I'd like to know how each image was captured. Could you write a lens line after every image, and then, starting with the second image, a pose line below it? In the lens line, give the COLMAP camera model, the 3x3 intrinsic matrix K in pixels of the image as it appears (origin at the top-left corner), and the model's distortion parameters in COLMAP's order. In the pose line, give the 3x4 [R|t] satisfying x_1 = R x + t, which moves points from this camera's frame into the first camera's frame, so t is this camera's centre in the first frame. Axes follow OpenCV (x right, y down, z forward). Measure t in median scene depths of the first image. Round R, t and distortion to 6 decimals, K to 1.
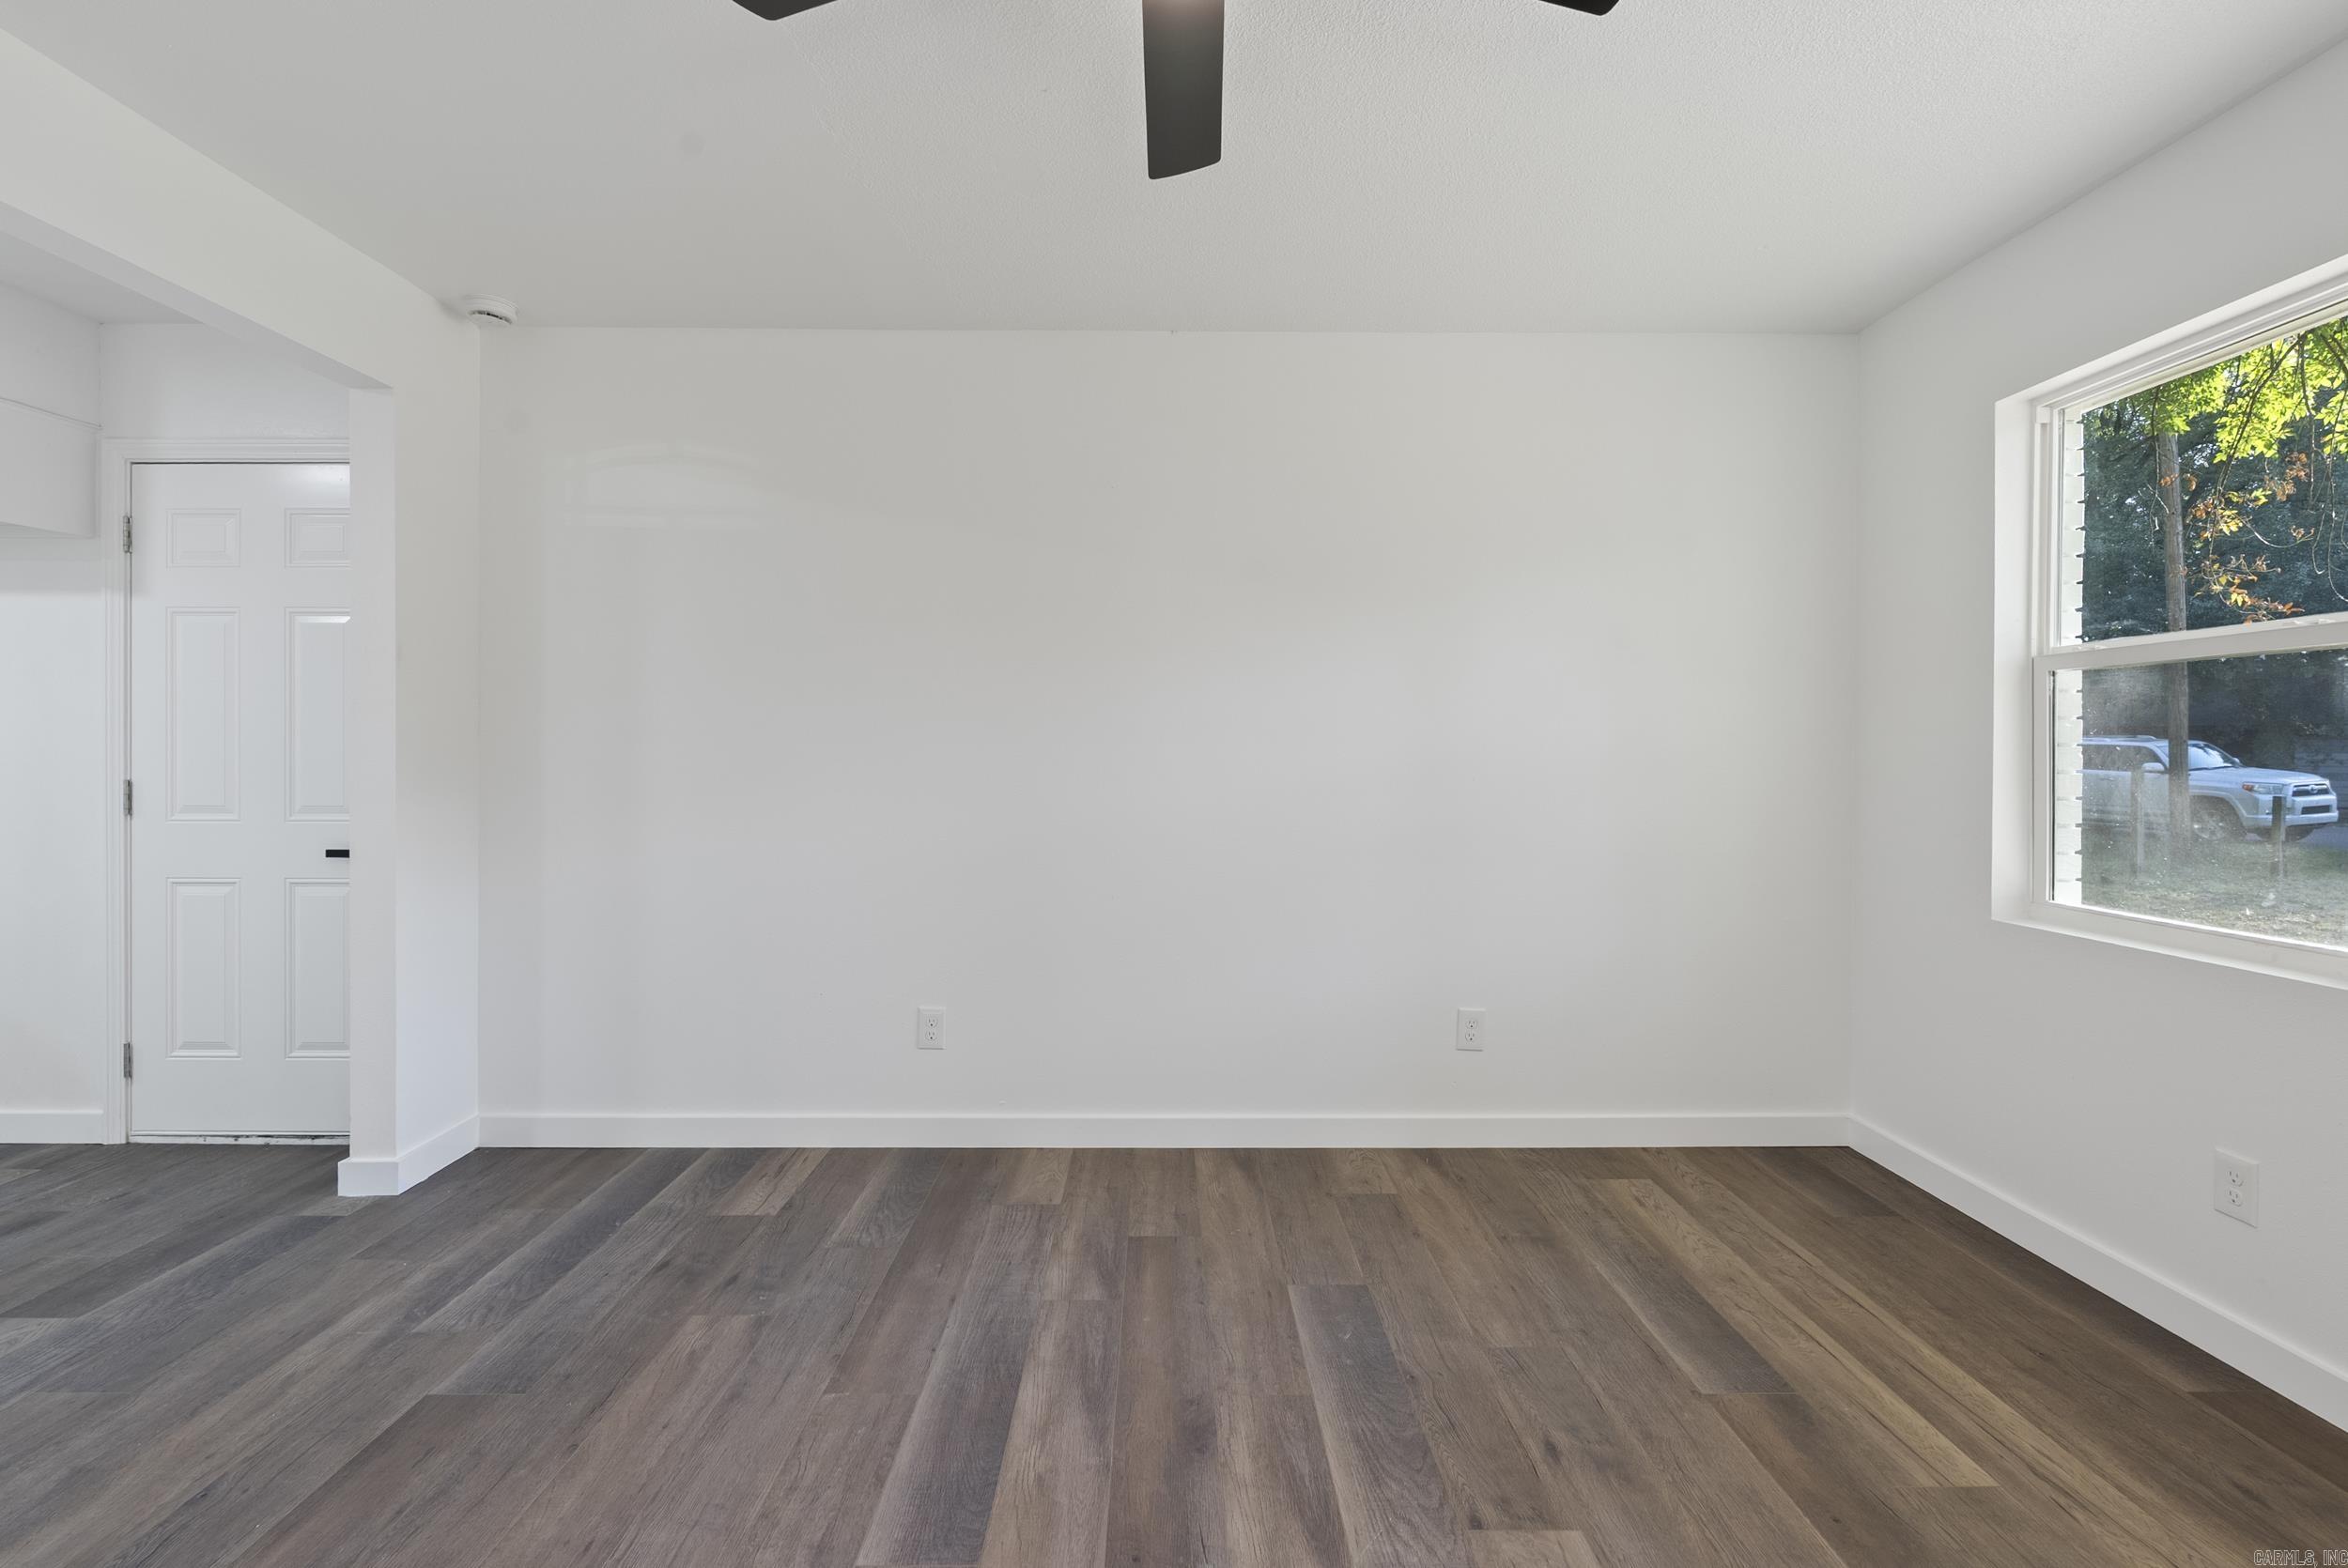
lens RADIAL K [[1040.2, 0, 1172.6], [0, 1040.2, 759.2], [0, 0, 1]] dist [-0.002824, -0.000795]
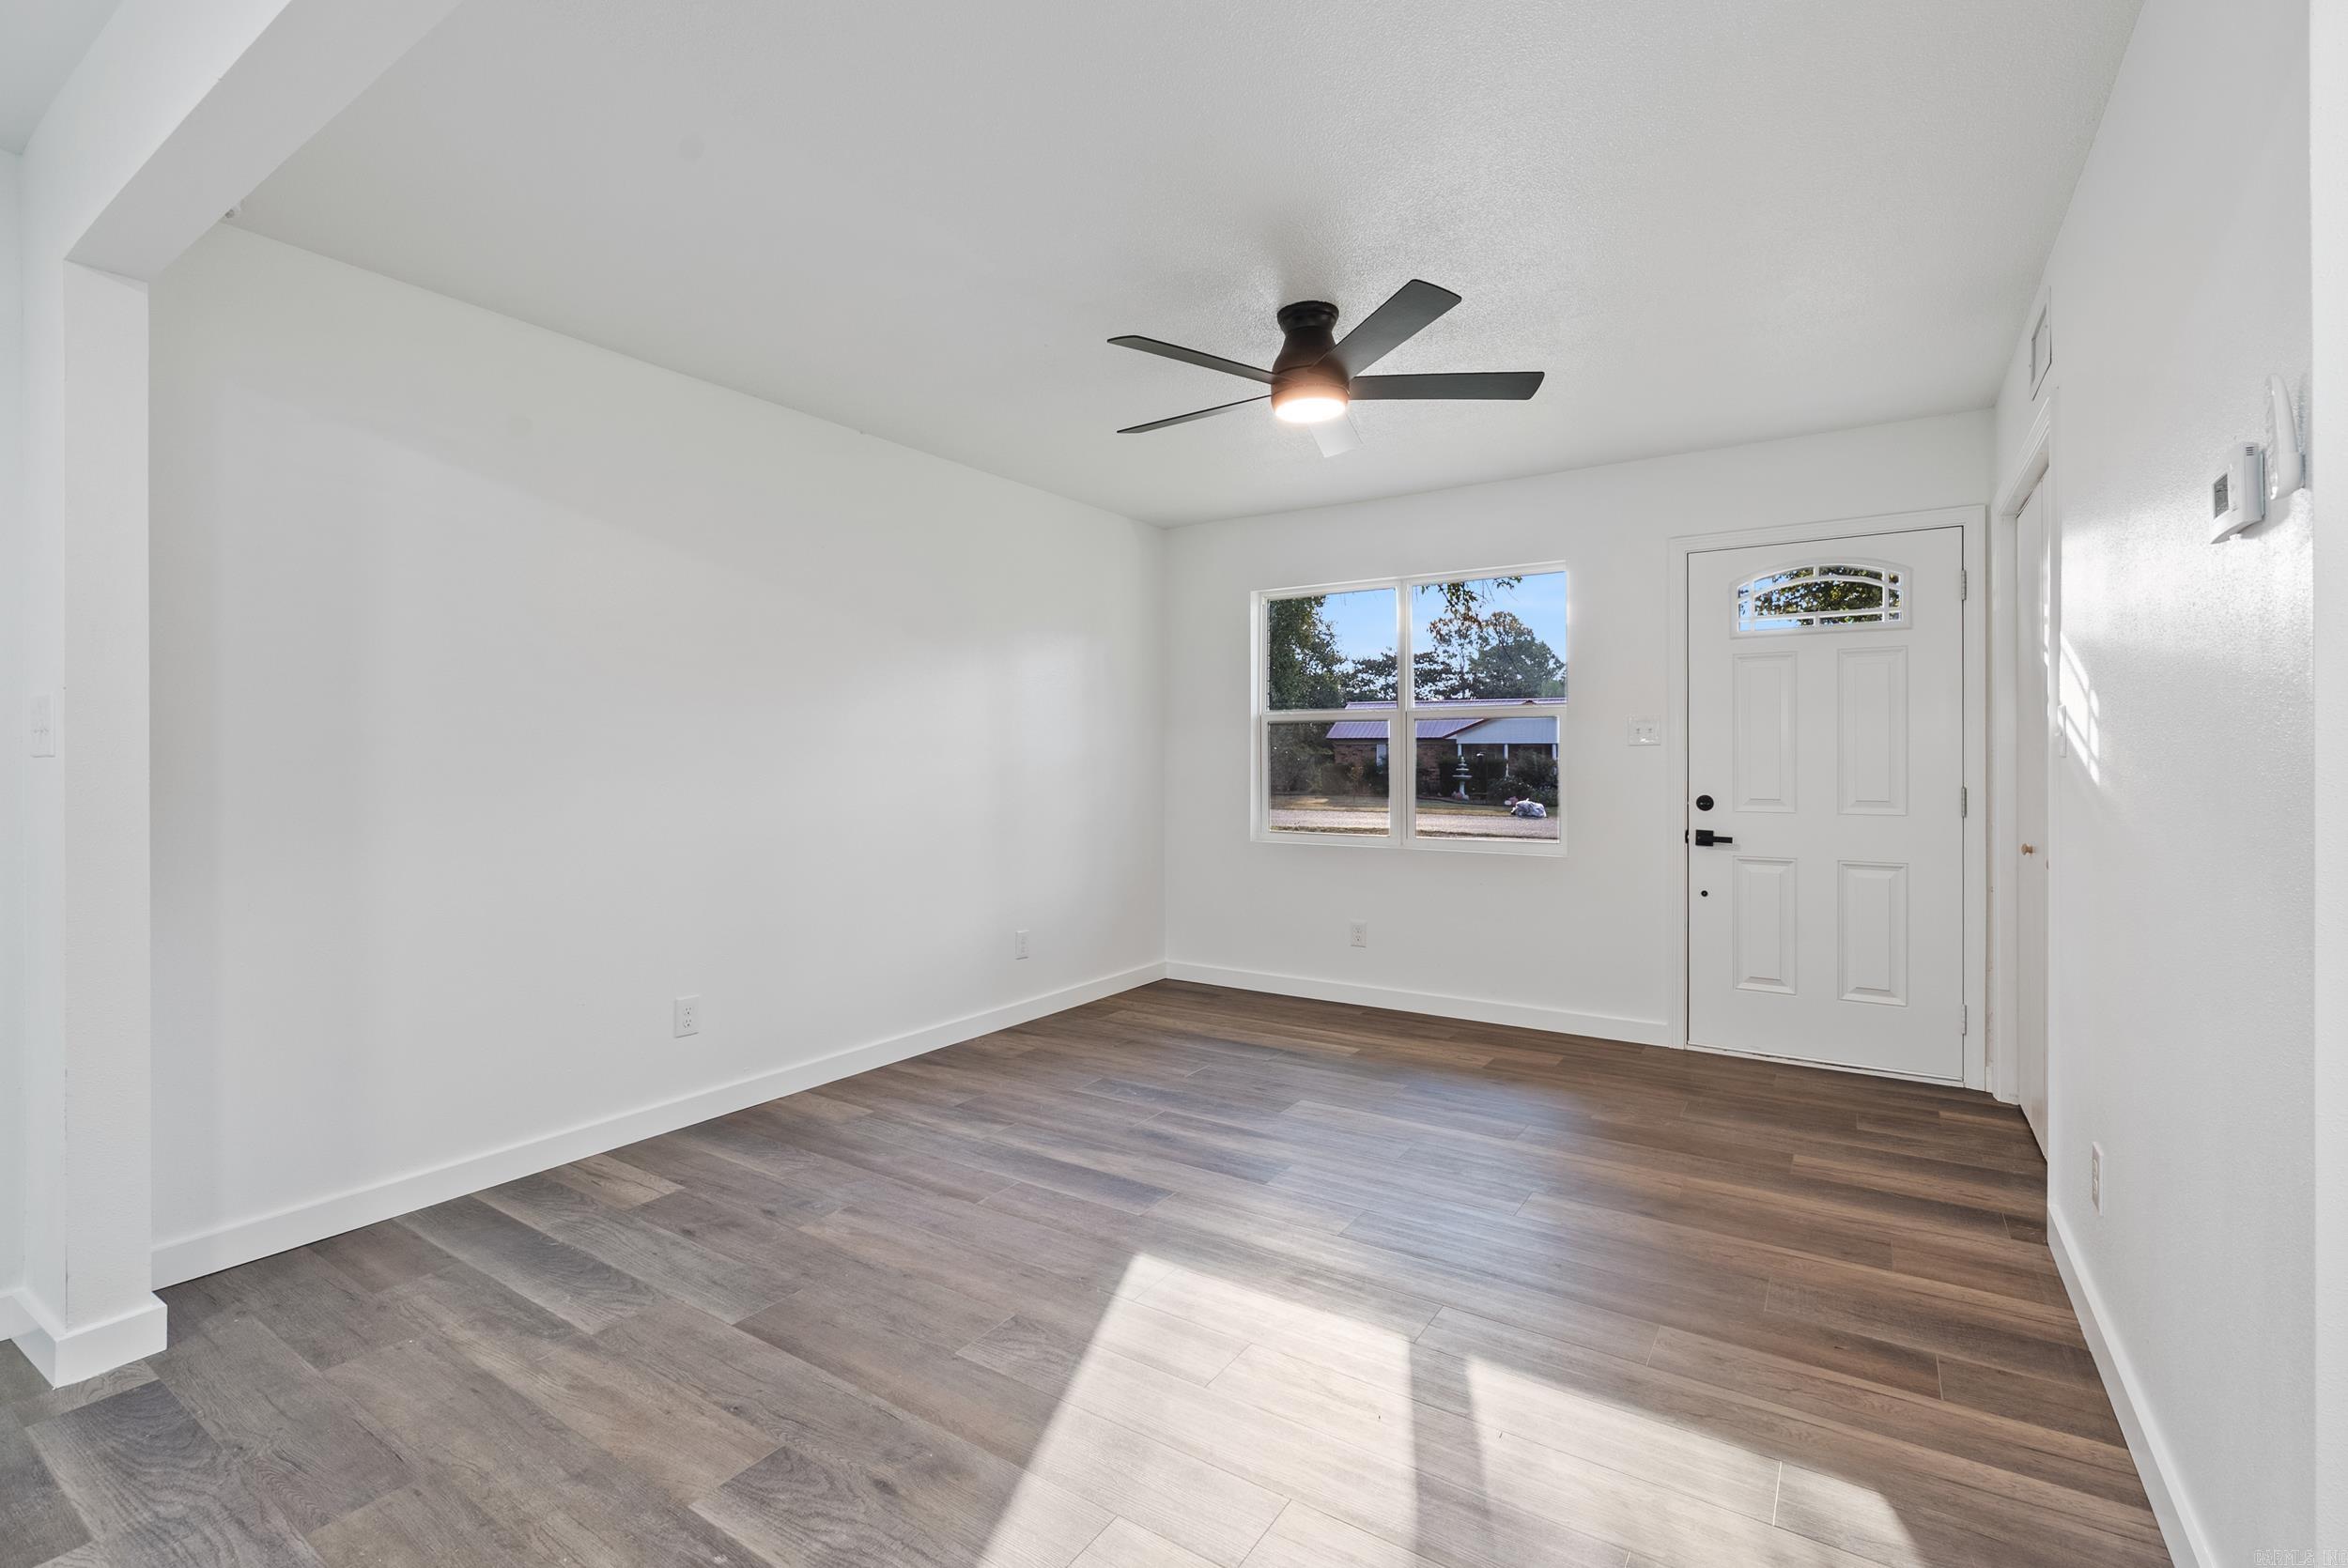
lens RADIAL K [[1040.2, 0, 1172.6], [0, 1040.2, 759.2], [0, 0, 1]] dist [-0.002824, -0.000795]
pose [[0.559788, -0.000261, 0.828636, -1.080928], [0.003391, 0.999992, -0.001976, -0.009514], [-0.828629, 0.003916, 0.559784, -0.042520]]
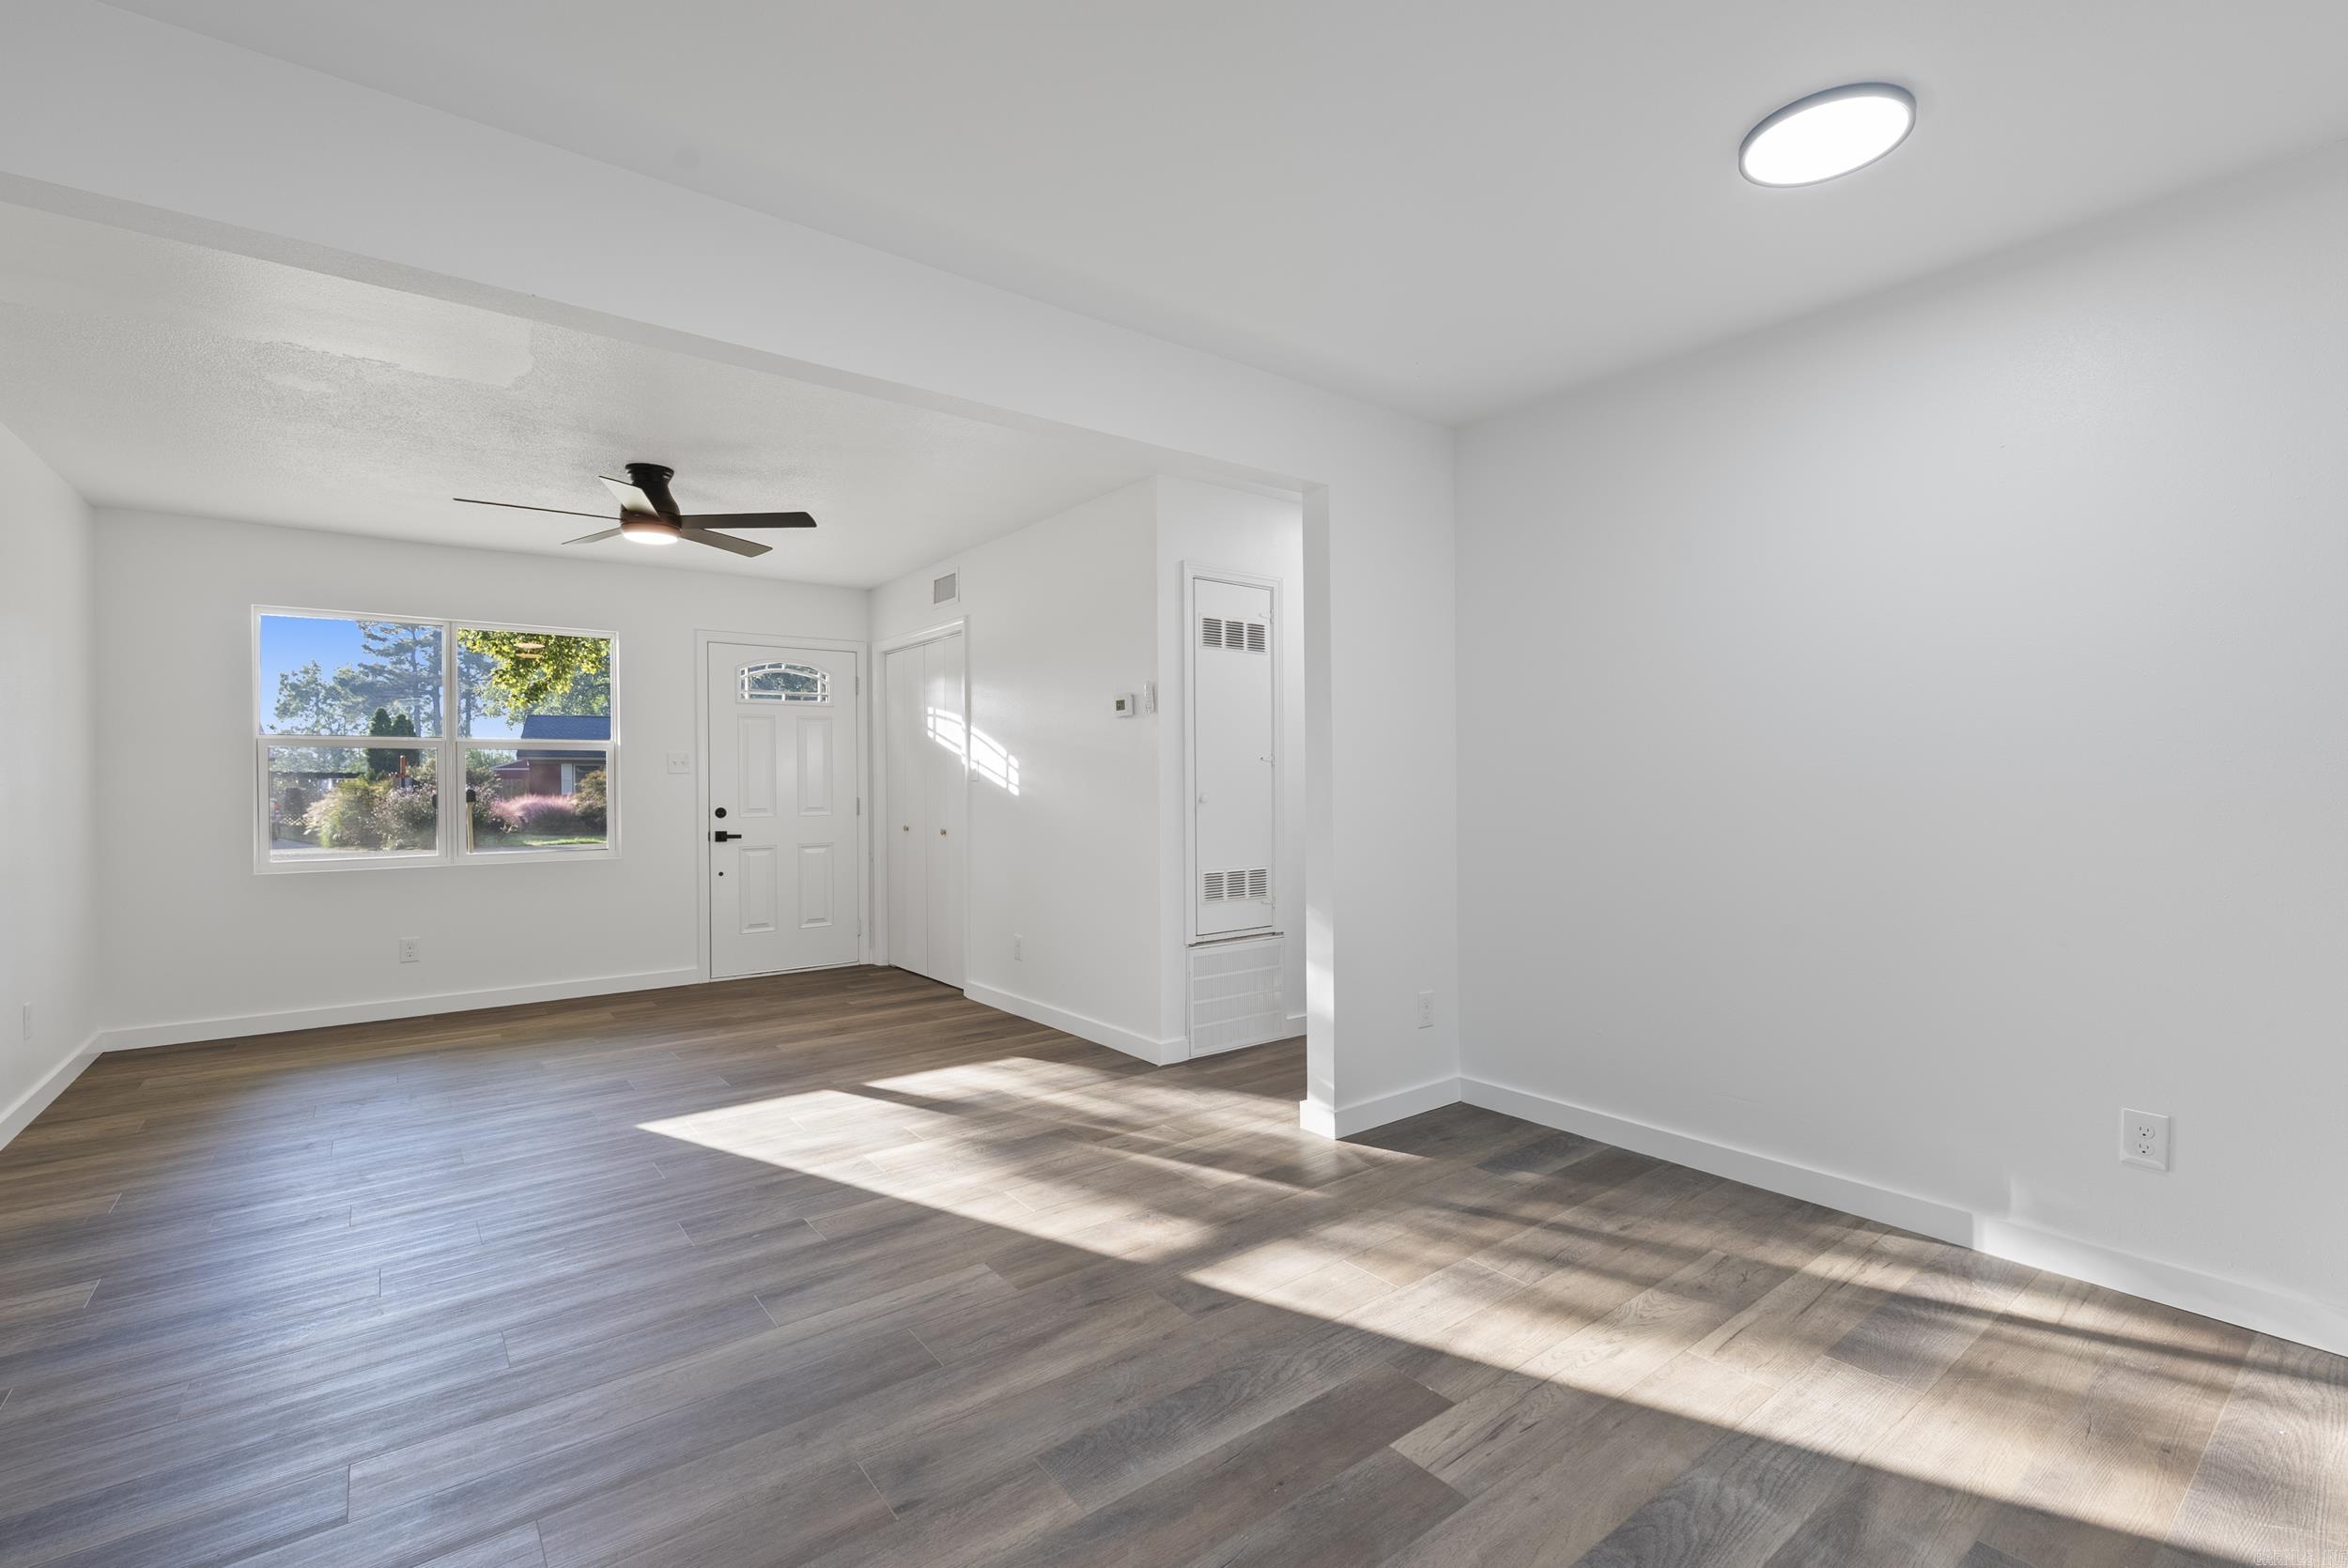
lens RADIAL K [[1042.0, 0, 1176.8], [0, 1042.0, 791.4], [0, 0, 1]] dist [-0.002738, 0.000120]
pose [[-0.606183, -0.005400, 0.795306, -1.867842], [0.007246, 0.999898, 0.012313, -0.013047], [-0.795292, 0.013227, -0.606082, 0.847889]]
